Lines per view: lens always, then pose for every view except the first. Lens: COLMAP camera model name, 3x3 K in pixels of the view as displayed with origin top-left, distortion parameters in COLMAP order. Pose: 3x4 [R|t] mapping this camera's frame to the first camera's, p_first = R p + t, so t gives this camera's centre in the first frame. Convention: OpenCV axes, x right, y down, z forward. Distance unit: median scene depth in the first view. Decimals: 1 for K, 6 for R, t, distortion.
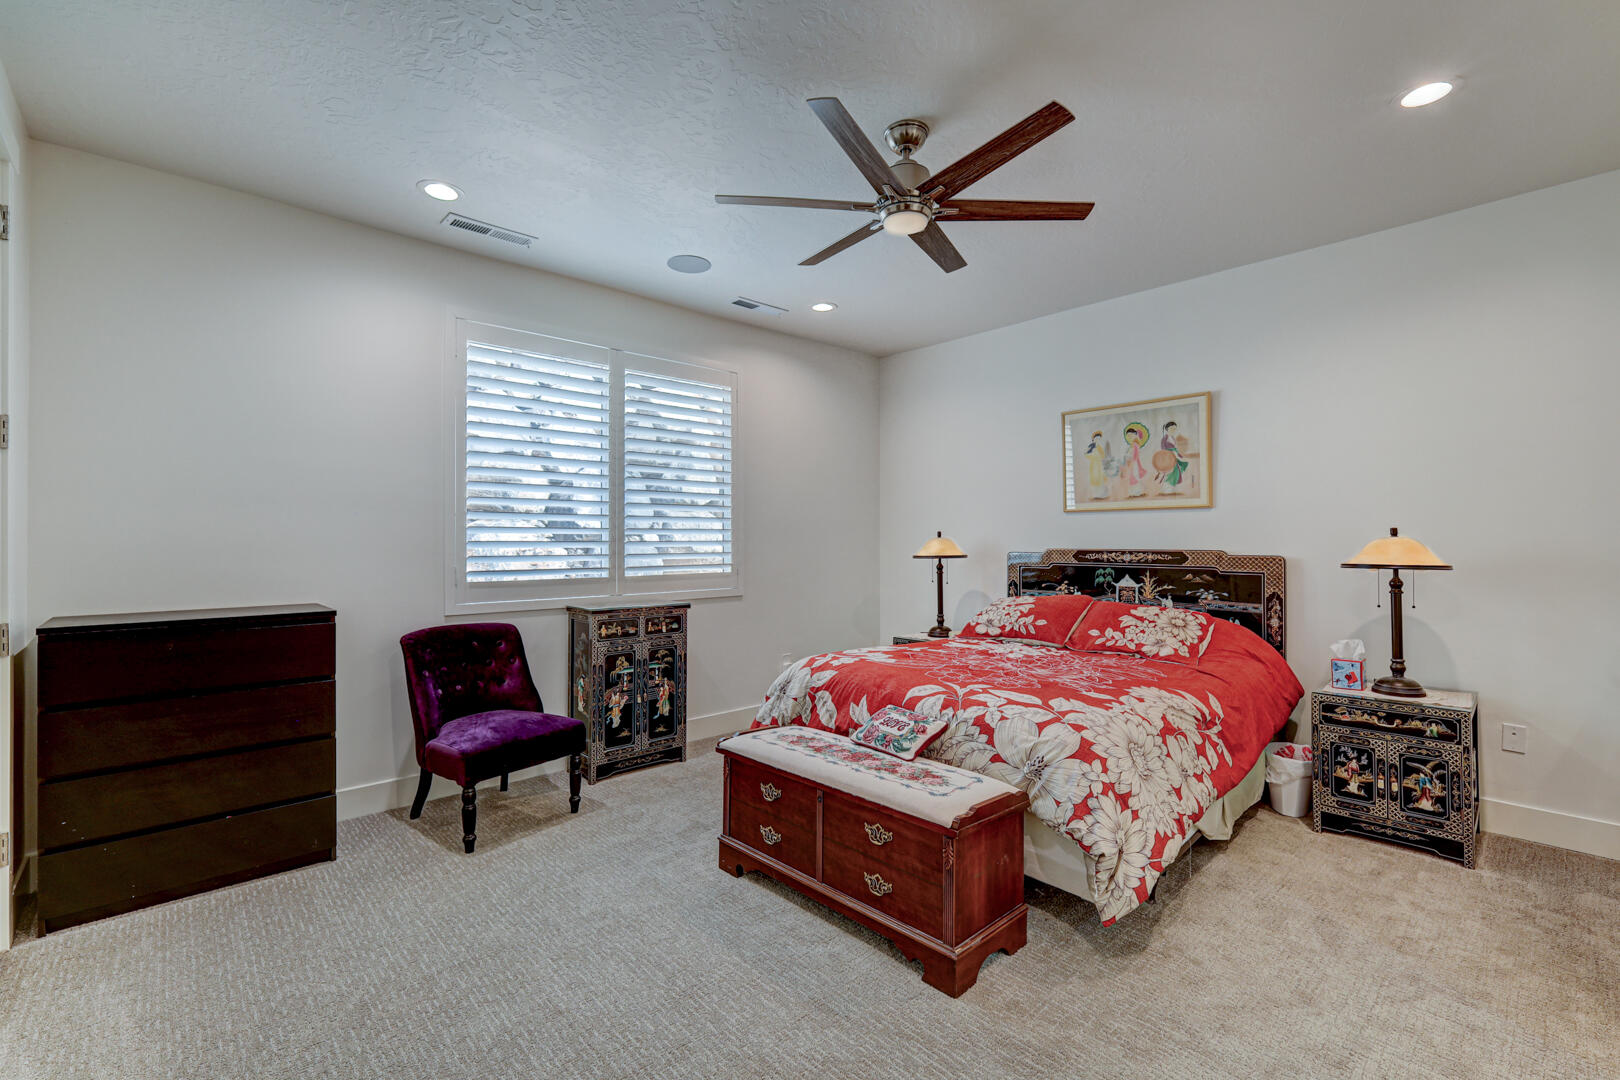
lens RADIAL K [[704.1, 0, 807.9], [0, 704.1, 536.9], [0, 0, 1]] dist [-0.000741, 0.000173]
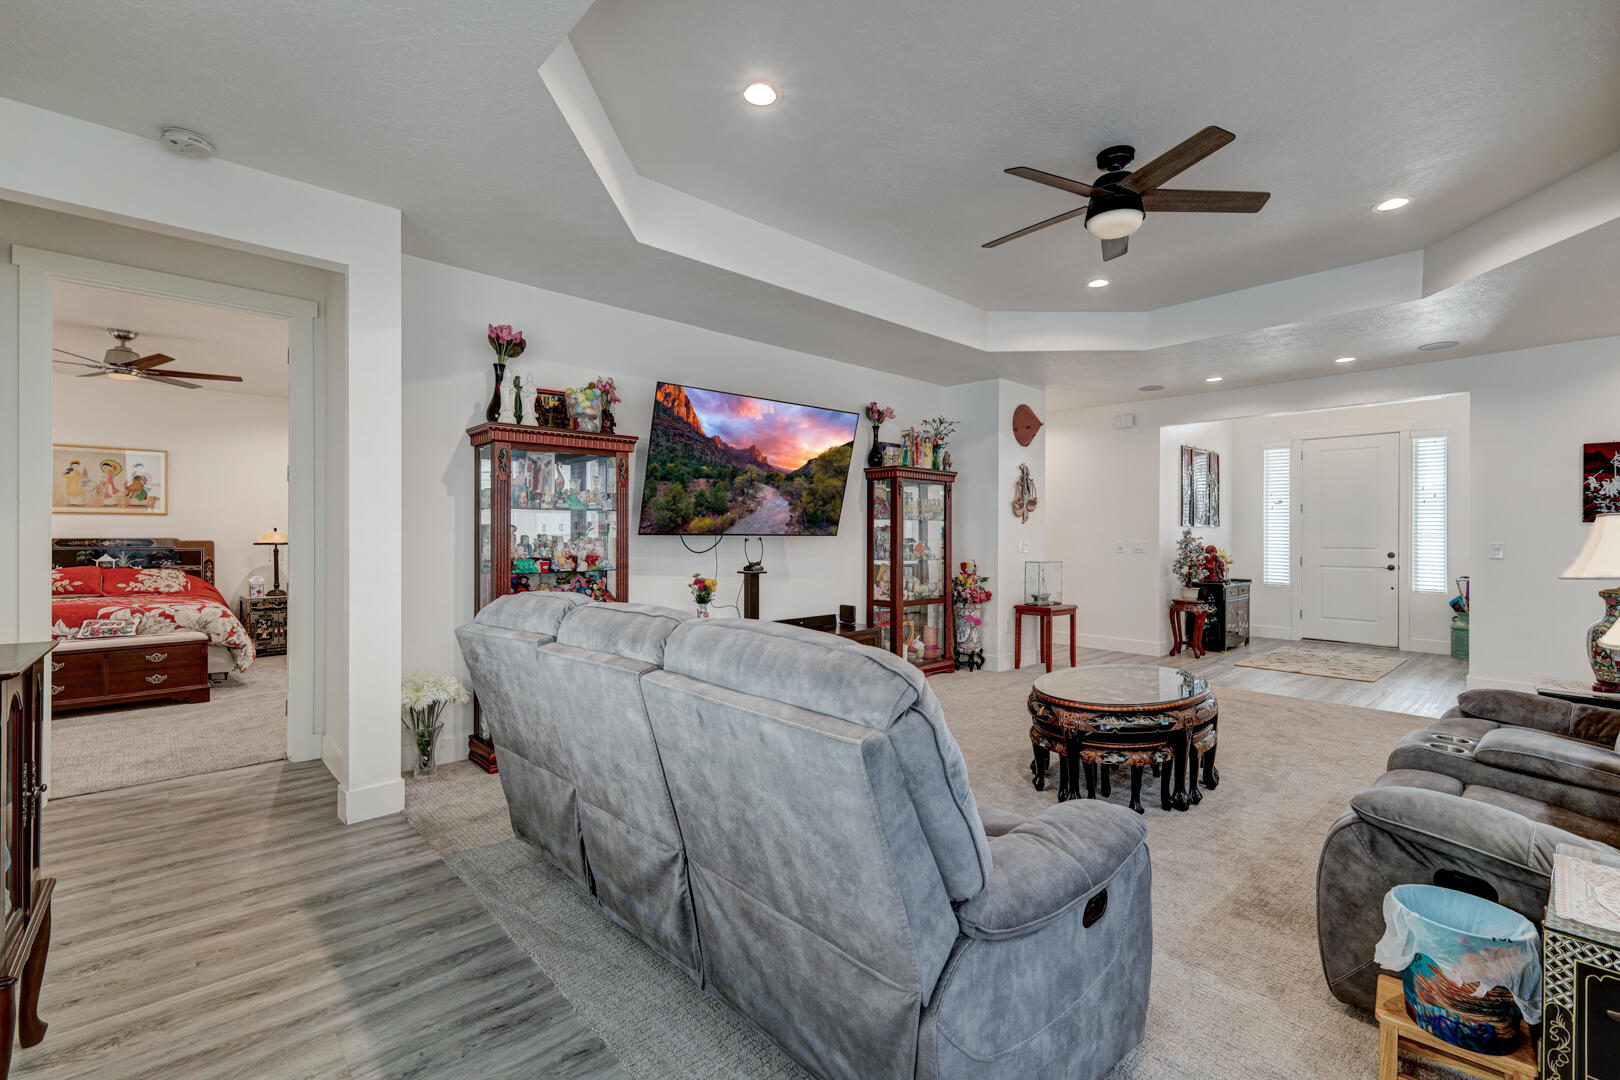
lens RADIAL K [[704.1, 0, 824.2], [0, 704.1, 535.0], [0, 0, 1]] dist [-0.000741, 0.000173]
pose [[-0.027550, 0.000592, 0.999620, -1.379952], [-0.008371, 0.999965, -0.000823, -0.001948], [-0.999585, -0.008390, -0.027544, -0.691102]]
